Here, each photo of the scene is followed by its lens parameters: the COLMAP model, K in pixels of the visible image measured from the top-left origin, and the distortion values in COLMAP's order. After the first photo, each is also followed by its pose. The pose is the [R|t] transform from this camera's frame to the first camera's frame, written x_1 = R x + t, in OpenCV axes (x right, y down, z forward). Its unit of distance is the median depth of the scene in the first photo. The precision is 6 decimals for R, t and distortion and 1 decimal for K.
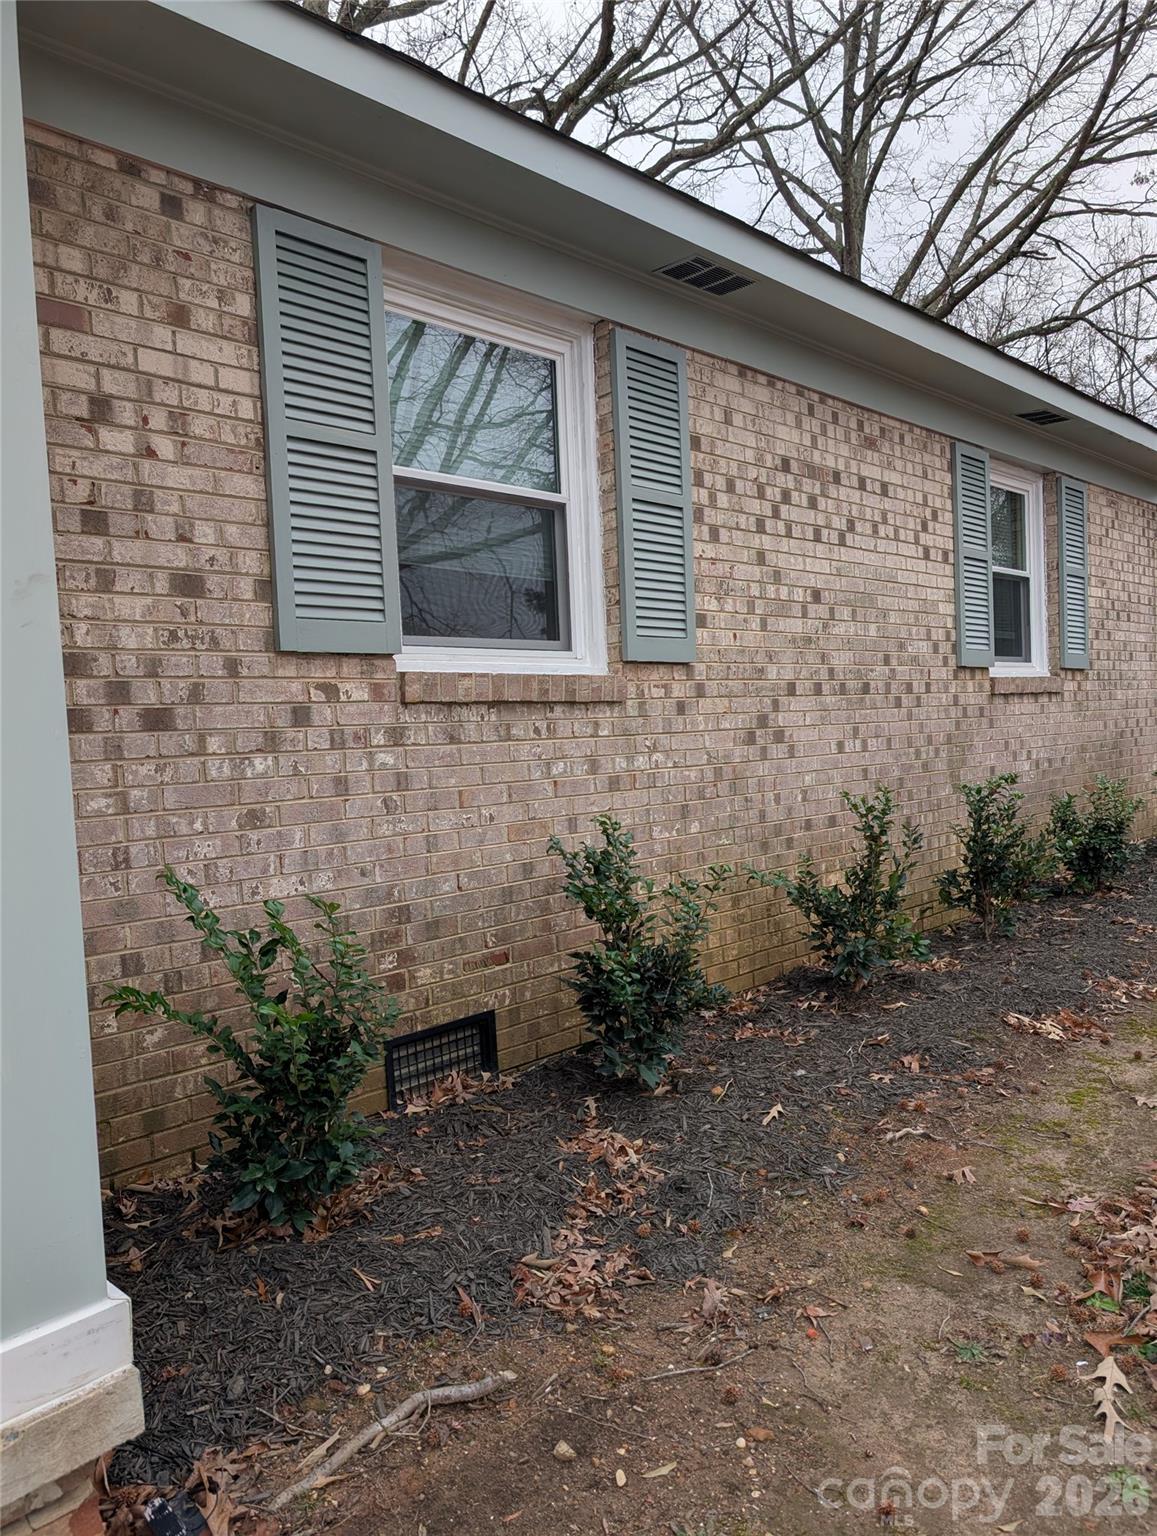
lens RADIAL K [[1101.6, 0, 582.7], [0, 1101.6, 765.9], [0, 0, 1]] dist [0.038041, -0.047082]
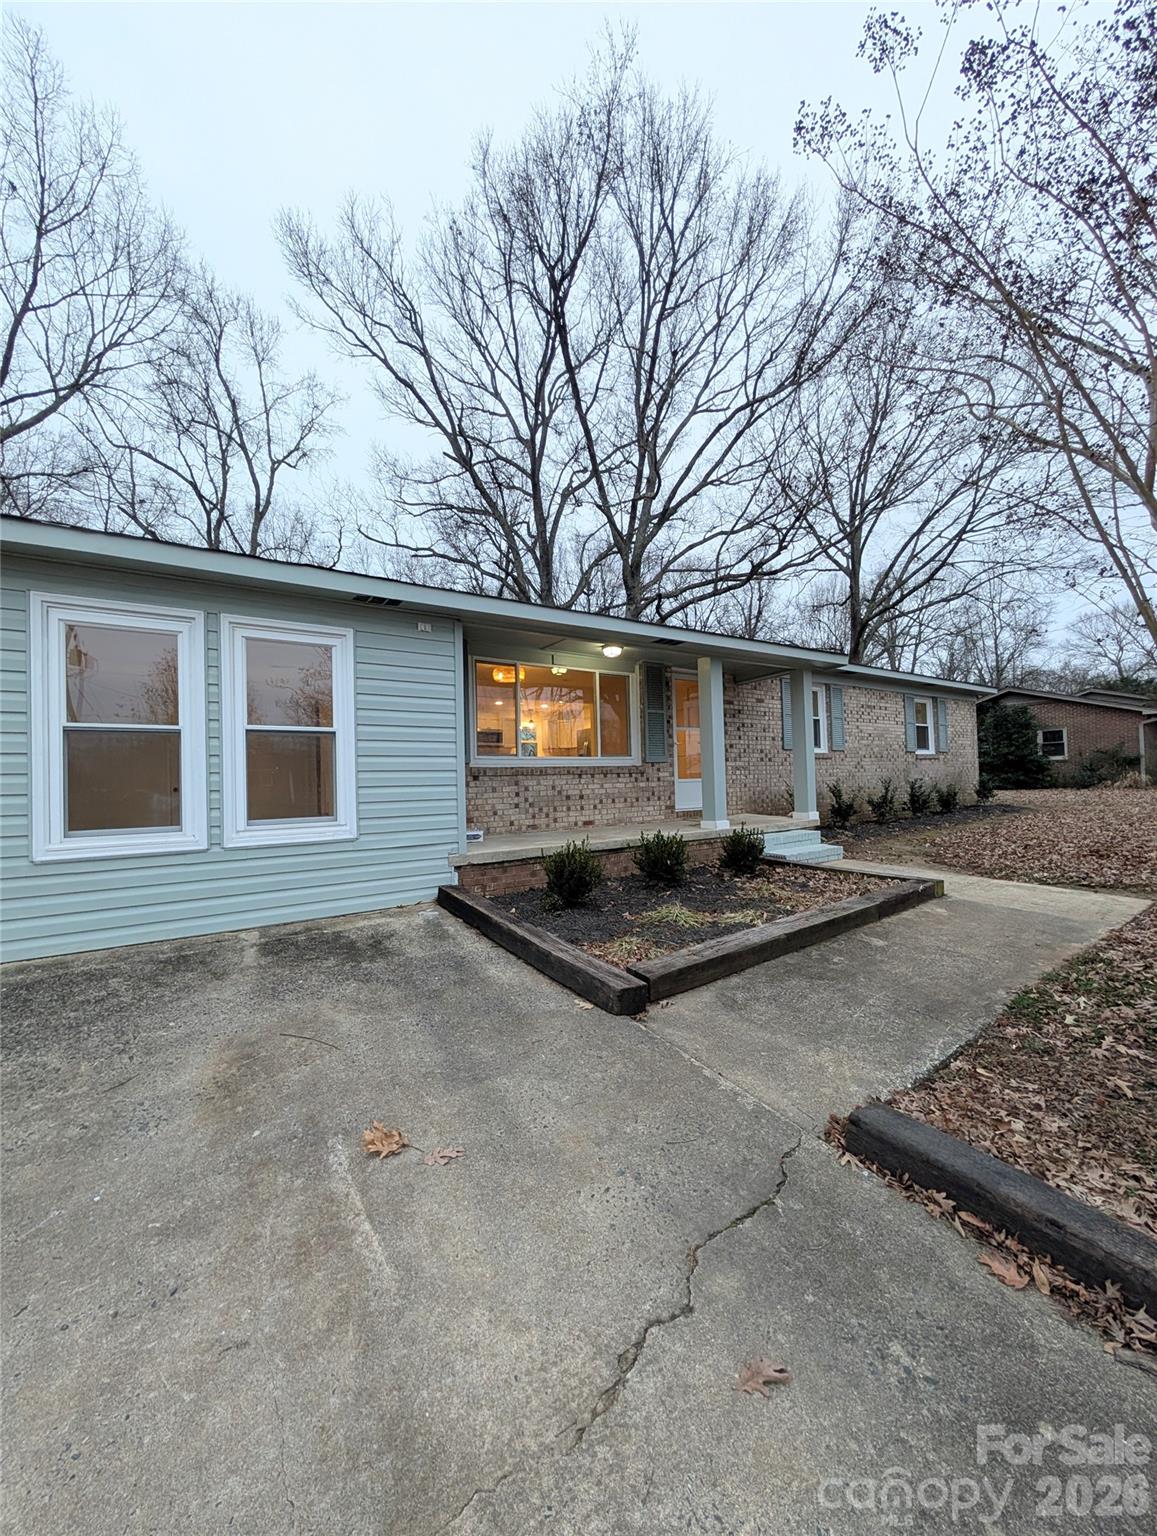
lens RADIAL K [[579.3, 0, 567.4], [0, 579.3, 769.4], [0, 0, 1]] dist [-0.002150, 0.000543]
pose [[0.978809, 0.006436, -0.204672, -0.413819], [-0.017923, 0.998363, -0.054316, 0.106564], [0.203987, 0.056833, 0.977322, -1.240514]]
